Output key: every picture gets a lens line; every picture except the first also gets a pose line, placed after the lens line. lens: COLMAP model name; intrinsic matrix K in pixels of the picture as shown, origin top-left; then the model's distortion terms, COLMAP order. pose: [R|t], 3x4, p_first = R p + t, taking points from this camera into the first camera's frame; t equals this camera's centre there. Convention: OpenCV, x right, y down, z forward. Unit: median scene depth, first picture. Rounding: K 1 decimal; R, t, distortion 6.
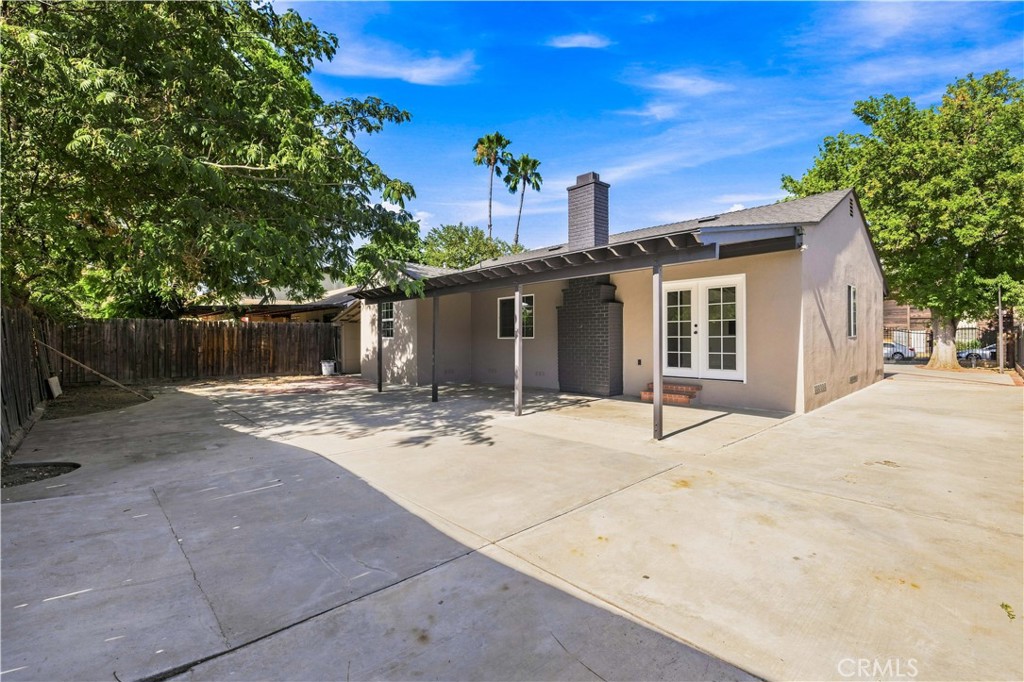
lens RADIAL K [[453.9, 0, 512.0], [0, 453.9, 341.0], [0, 0, 1]] dist [-0.002100, -0.000018]
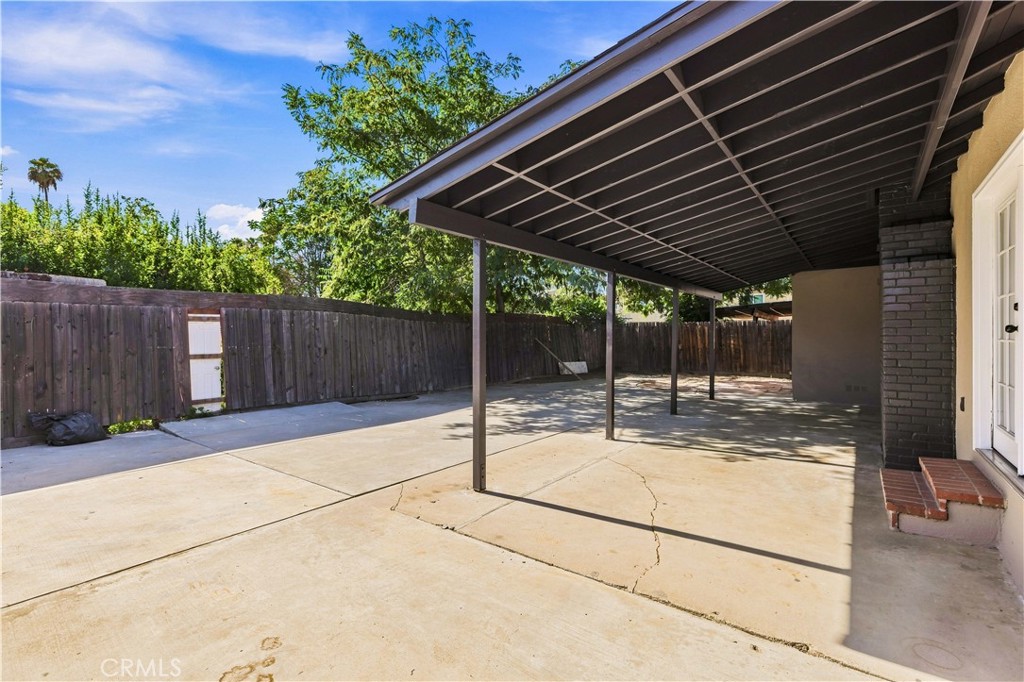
lens RADIAL K [[453.9, 0, 512.0], [0, 453.9, 341.0], [0, 0, 1]] dist [-0.002100, -0.000018]
pose [[0.169159, 0.009908, -0.985539, 0.374776], [-0.003300, 0.999950, 0.009486, -0.005729], [0.985583, 0.001647, 0.169183, 0.348991]]
